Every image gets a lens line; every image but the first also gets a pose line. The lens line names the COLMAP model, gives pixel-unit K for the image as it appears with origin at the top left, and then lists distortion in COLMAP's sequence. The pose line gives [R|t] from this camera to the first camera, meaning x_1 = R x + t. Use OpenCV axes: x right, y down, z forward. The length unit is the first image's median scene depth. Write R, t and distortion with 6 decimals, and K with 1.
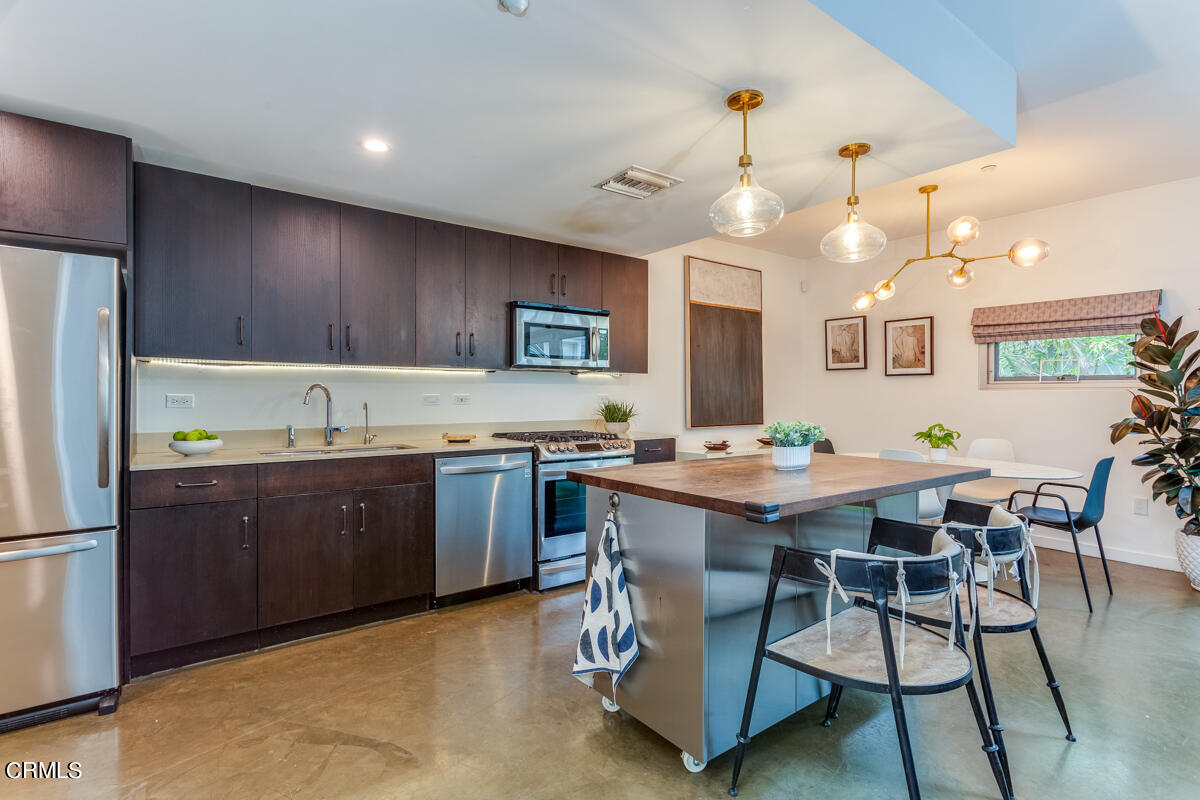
lens RADIAL K [[572.6, 0, 599.3], [0, 572.6, 397.8], [0, 0, 1]] dist [0.006481, -0.000337]
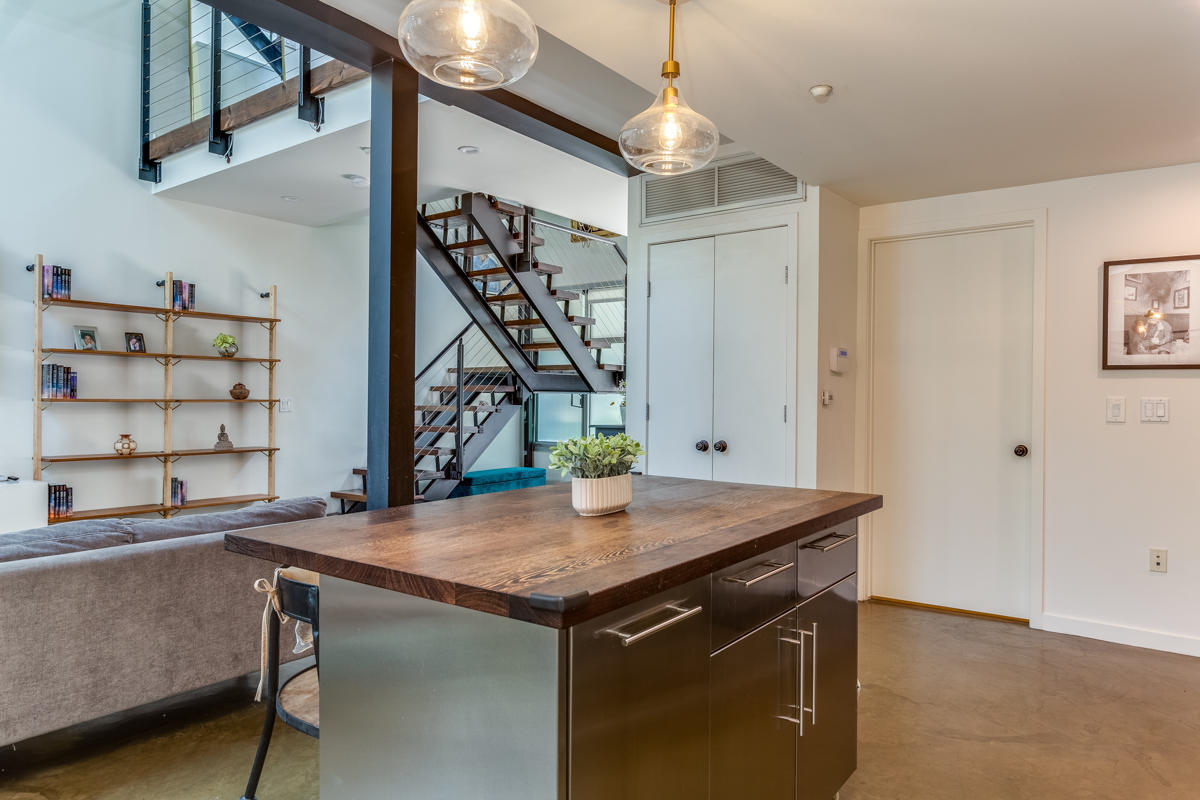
lens RADIAL K [[782.7, 0, 600.0], [0, 782.7, 400.0], [0, 0, 1]] dist [0.001209, -0.003602]
pose [[-0.959788, -0.008999, -0.280581, 0.354122], [-0.011032, 0.999923, 0.005666, -0.002763], [0.280508, 0.008533, -0.959814, 1.109427]]
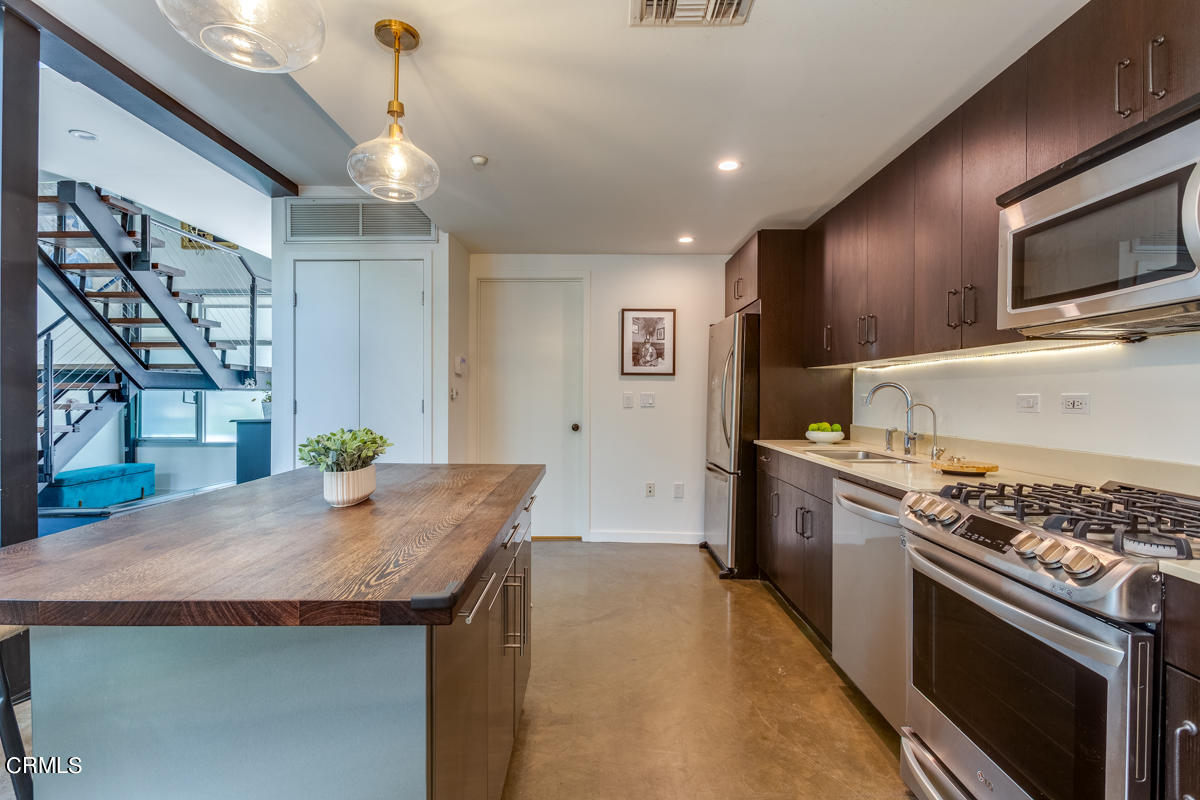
lens RADIAL K [[567.9, 0, 599.5], [0, 567.9, 396.9], [0, 0, 1]] dist [0.013551, -0.007265]
pose [[-0.605002, 0.000208, -0.796224, 0.422779], [-0.005160, 0.999978, 0.004182, -0.002830], [0.796208, 0.006639, -0.604987, 1.000550]]
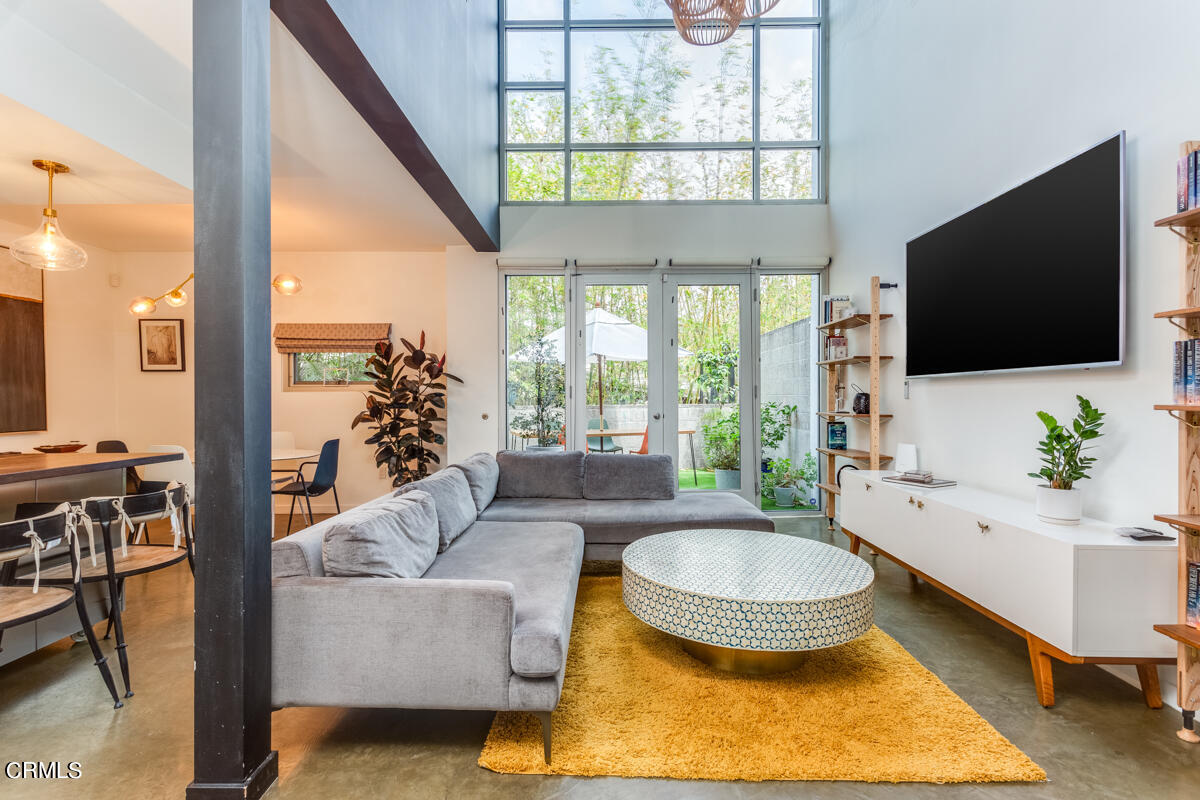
lens RADIAL K [[567.9, 0, 599.5], [0, 567.9, 396.9], [0, 0, 1]] dist [0.013551, -0.007265]
pose [[0.599940, -0.005446, 0.800026, 0.141315], [0.010282, 0.999947, -0.000904, 0.006406], [-0.799979, 0.008768, 0.599964, -0.312425]]
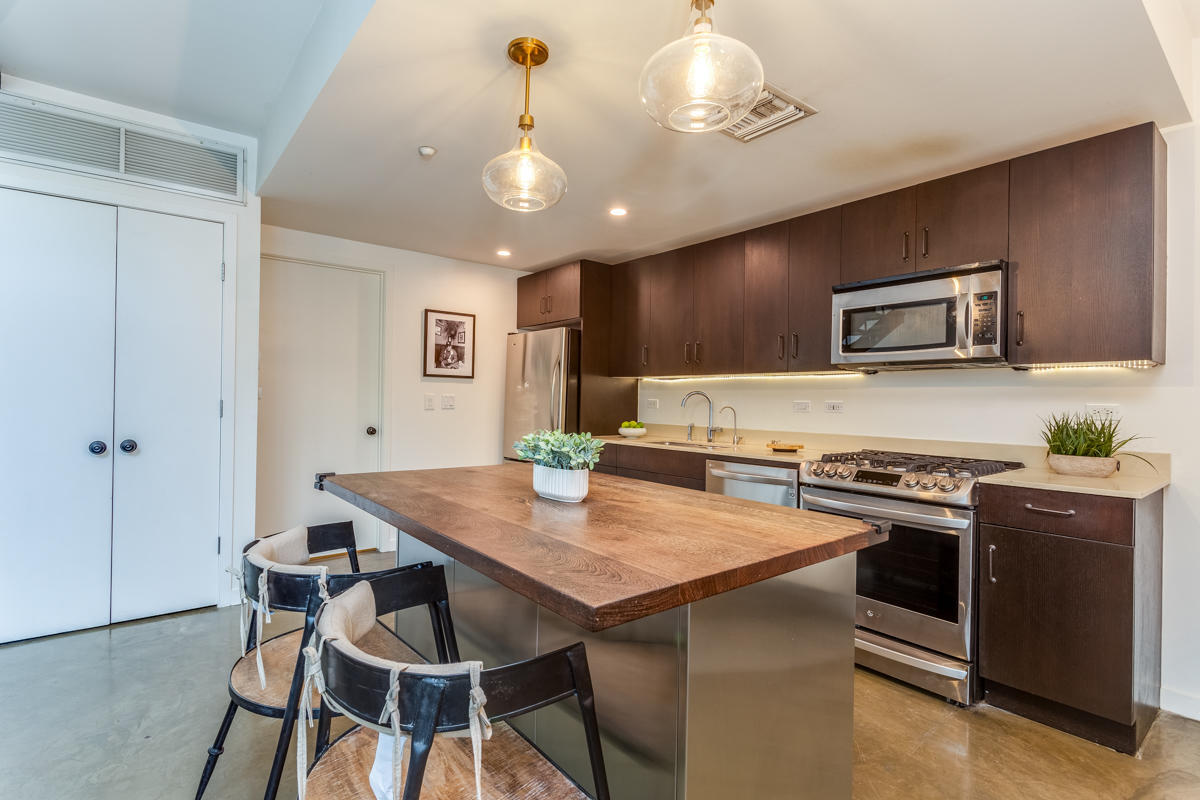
lens RADIAL K [[572.6, 0, 599.3], [0, 572.6, 397.8], [0, 0, 1]] dist [0.006481, -0.000337]
pose [[0.035429, -0.003955, -0.999364, 0.642795], [-0.017775, 0.999831, -0.004587, -0.000559], [0.999214, 0.017926, 0.035353, 0.627790]]
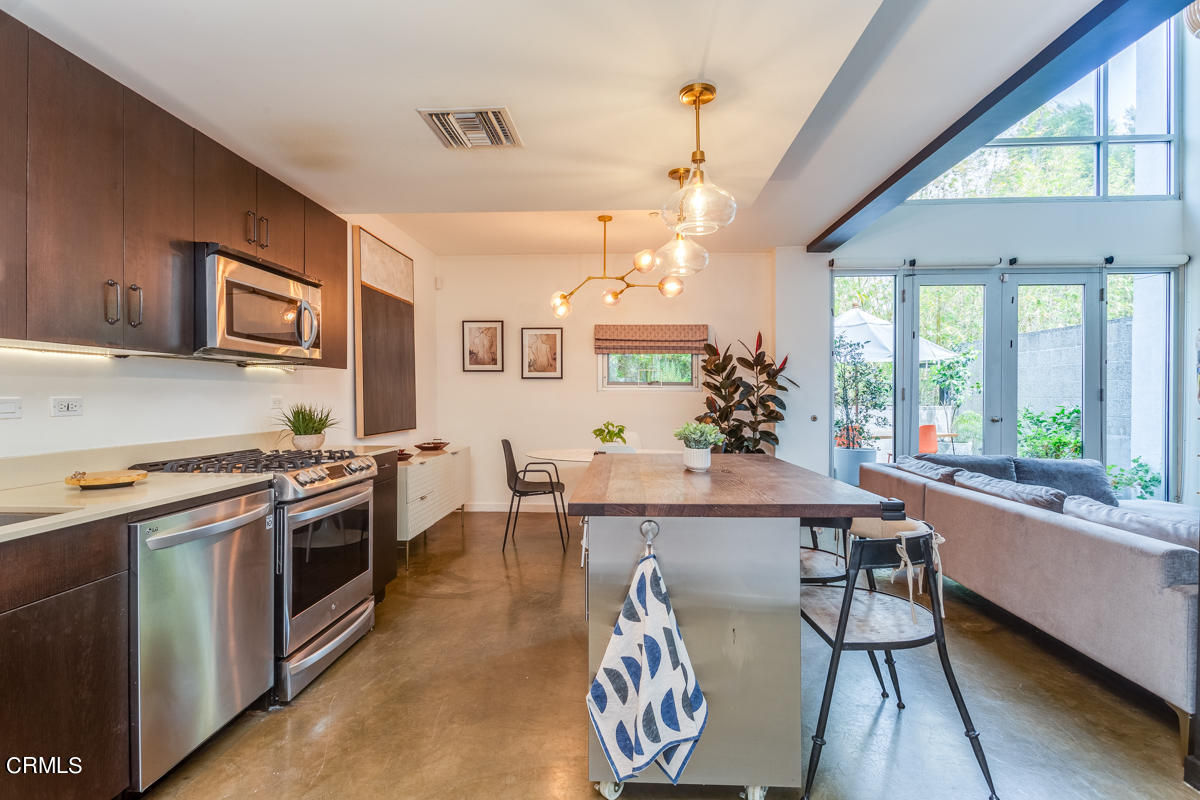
lens RADIAL K [[572.6, 0, 599.3], [0, 572.6, 397.8], [0, 0, 1]] dist [0.006481, -0.000337]
pose [[0.638606, -0.003007, 0.769528, -0.344993], [0.004039, 0.999992, 0.000555, -0.003389], [-0.769523, 0.002754, 0.638613, 0.293868]]
